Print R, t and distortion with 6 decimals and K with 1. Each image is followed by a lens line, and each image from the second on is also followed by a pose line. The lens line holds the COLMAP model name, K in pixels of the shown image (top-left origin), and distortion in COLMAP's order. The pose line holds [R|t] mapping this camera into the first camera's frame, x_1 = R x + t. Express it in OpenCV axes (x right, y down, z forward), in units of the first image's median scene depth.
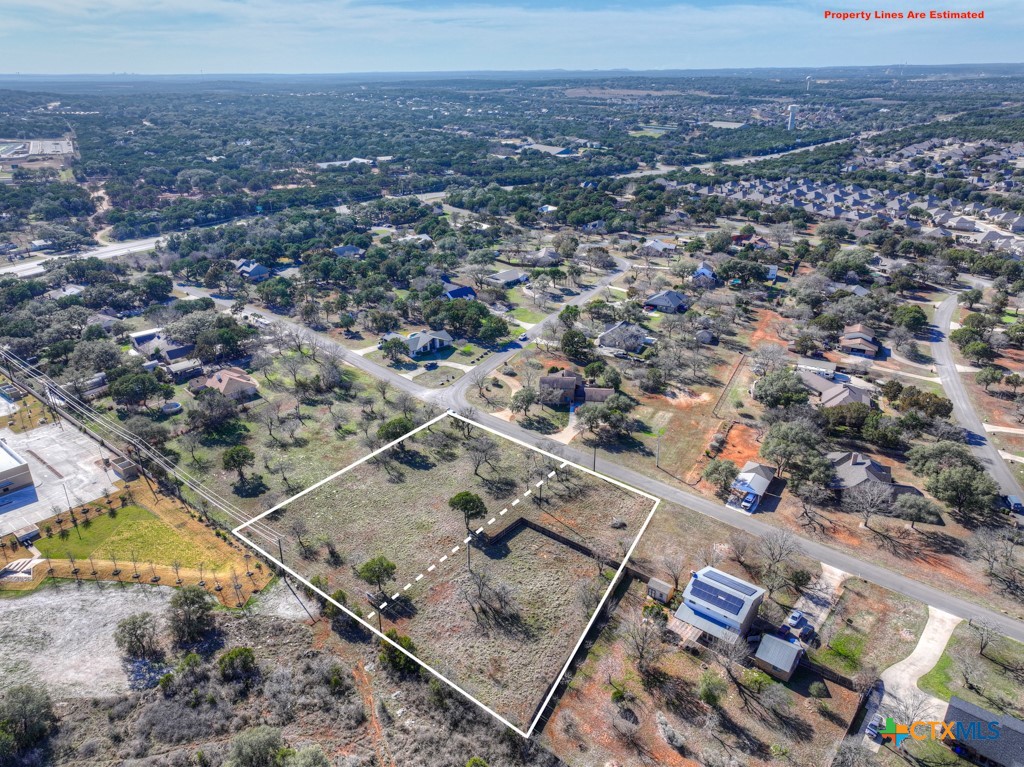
lens RADIAL K [[720.3, 0, 512.0], [0, 720.3, 383.5], [0, 0, 1]] dist [-0.006524, 0.023974]
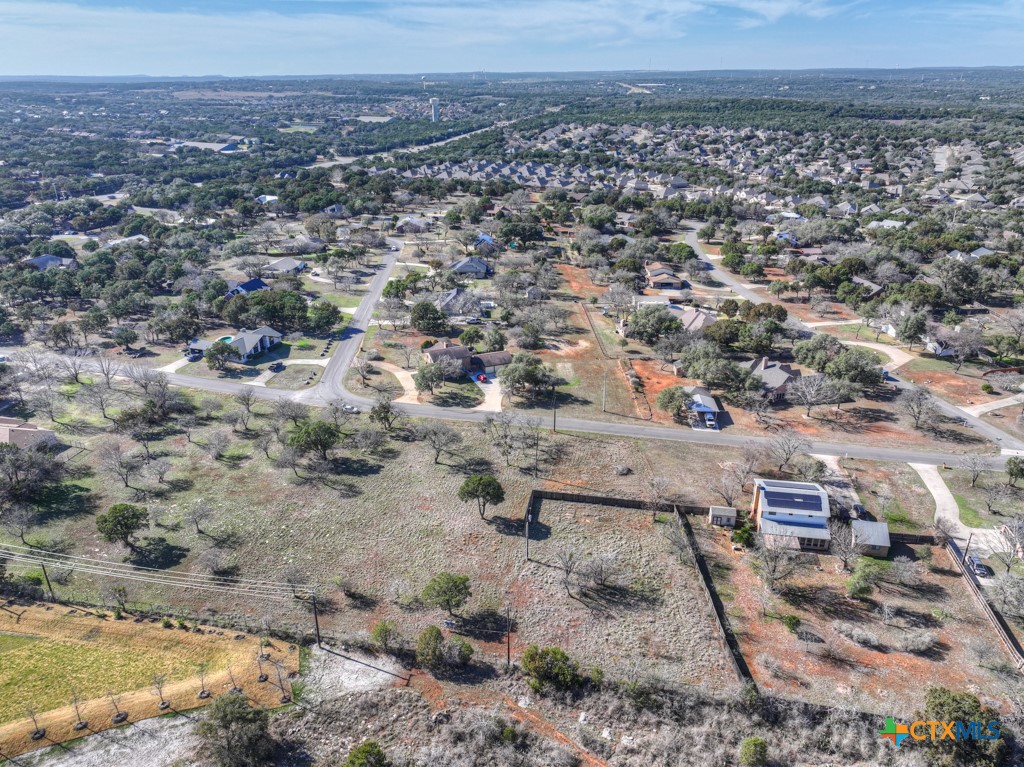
lens RADIAL K [[720.3, 0, 512.0], [0, 720.3, 383.5], [0, 0, 1]] dist [-0.006524, 0.023974]
pose [[0.874467, -0.190346, 0.446179, -0.247275], [0.194419, 0.980216, 0.037131, 0.015291], [-0.444420, 0.054276, 0.894173, 0.152611]]
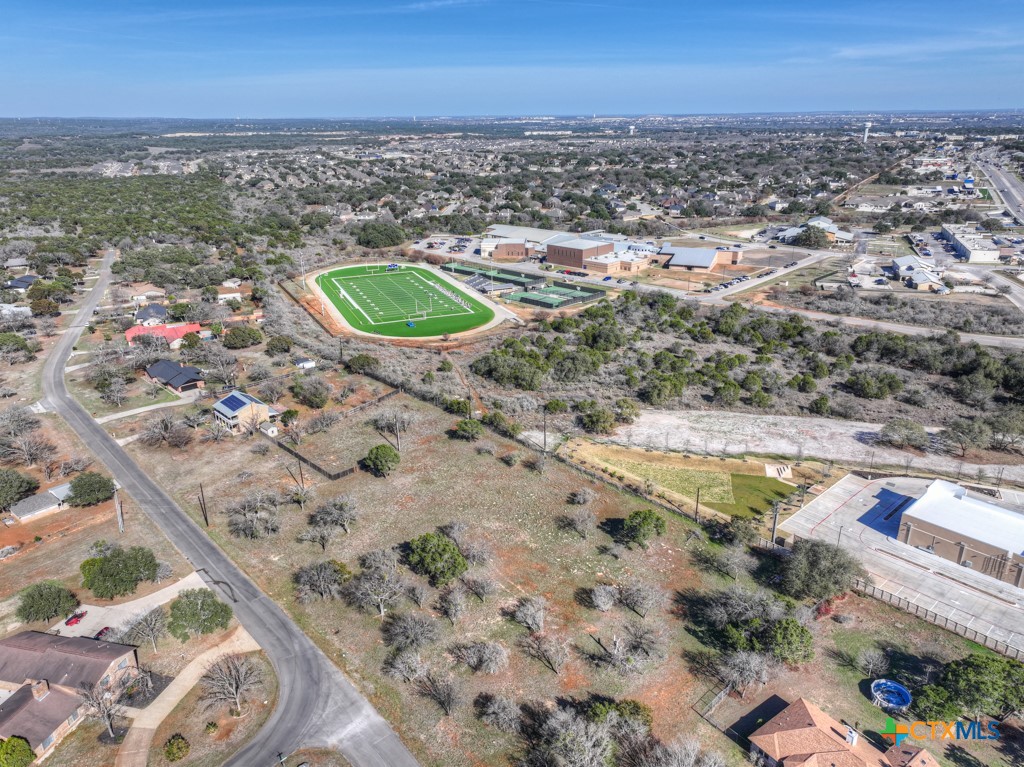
lens RADIAL K [[720.3, 0, 512.0], [0, 720.3, 383.5], [0, 0, 1]] dist [-0.006524, 0.023974]
pose [[-0.991484, -0.025190, 0.127767, -0.245592], [0.071353, 0.715653, 0.694802, -0.397579], [-0.108939, 0.698002, -0.707761, 1.065165]]
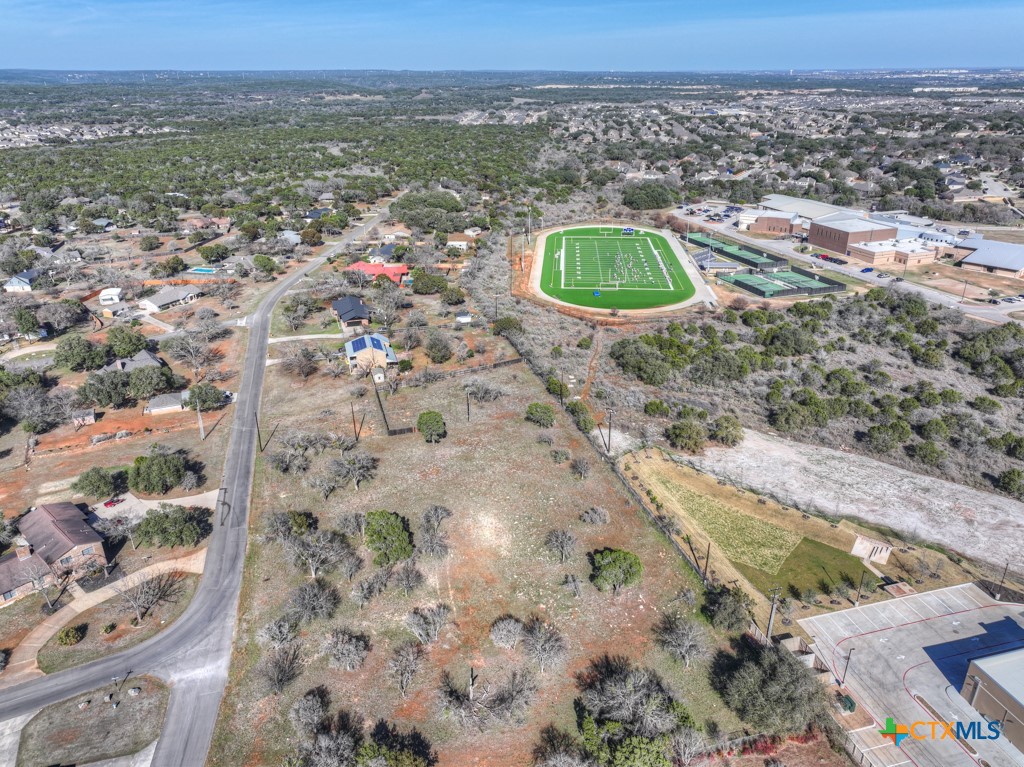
lens RADIAL K [[720.3, 0, 512.0], [0, 720.3, 383.5], [0, 0, 1]] dist [-0.006524, 0.023974]
pose [[-0.822846, -0.211475, 0.527450, -0.446190], [0.244036, 0.706729, 0.664063, -0.339108], [-0.513197, 0.675139, -0.529921, 0.939209]]
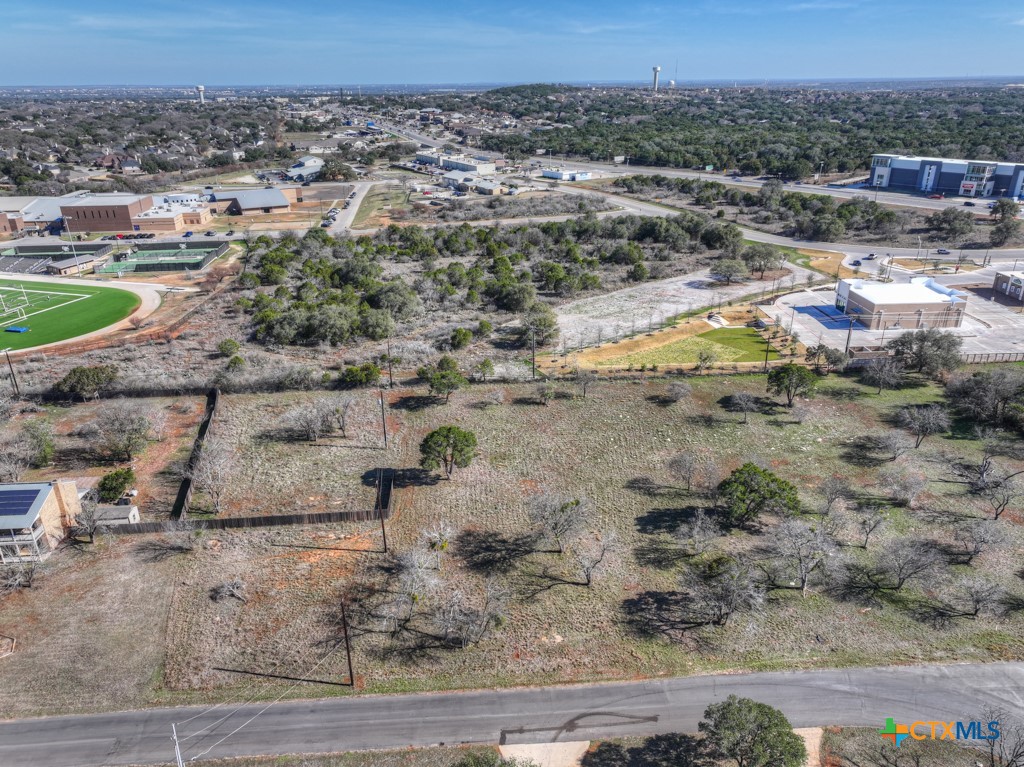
lens RADIAL K [[720.3, 0, 512.0], [0, 720.3, 383.5], [0, 0, 1]] dist [-0.006524, 0.023974]
pose [[-0.730964, 0.282679, -0.621115, 0.180851], [-0.257902, 0.728237, 0.634946, -0.193332], [0.631805, 0.624310, -0.459411, 0.844199]]
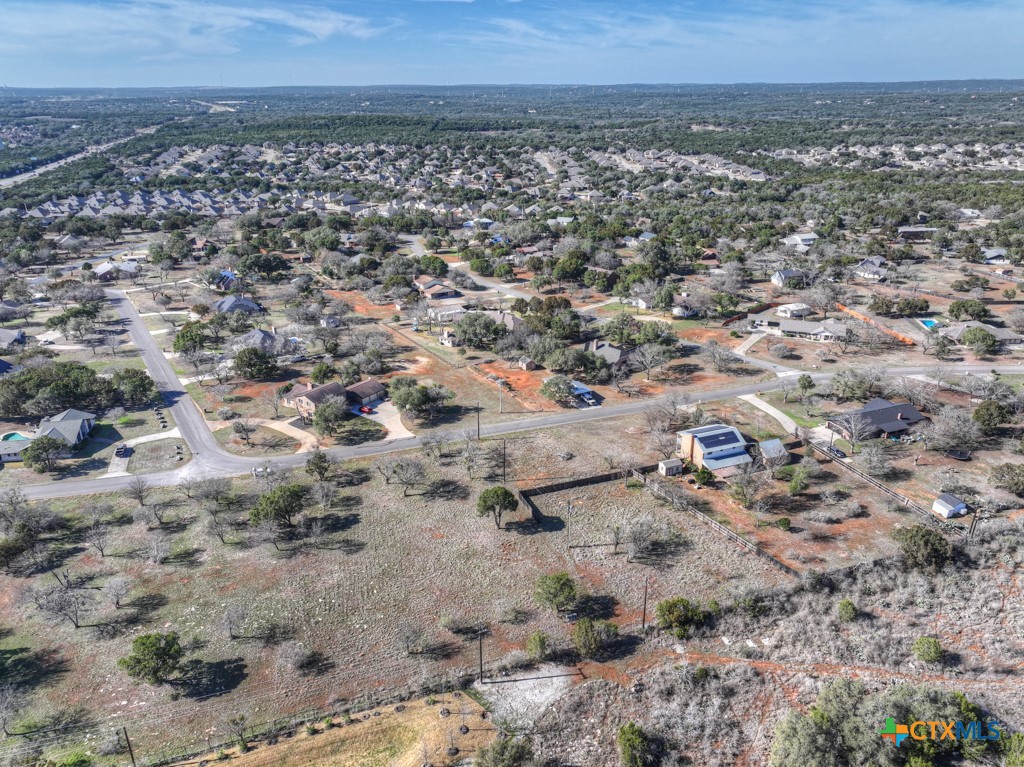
lens RADIAL K [[720.3, 0, 512.0], [0, 720.3, 383.5], [0, 0, 1]] dist [-0.006524, 0.023974]
pose [[0.495305, -0.329661, 0.803739, -0.460628], [0.353436, 0.921637, 0.160213, -0.063035], [-0.793572, 0.204716, 0.573005, 0.297767]]
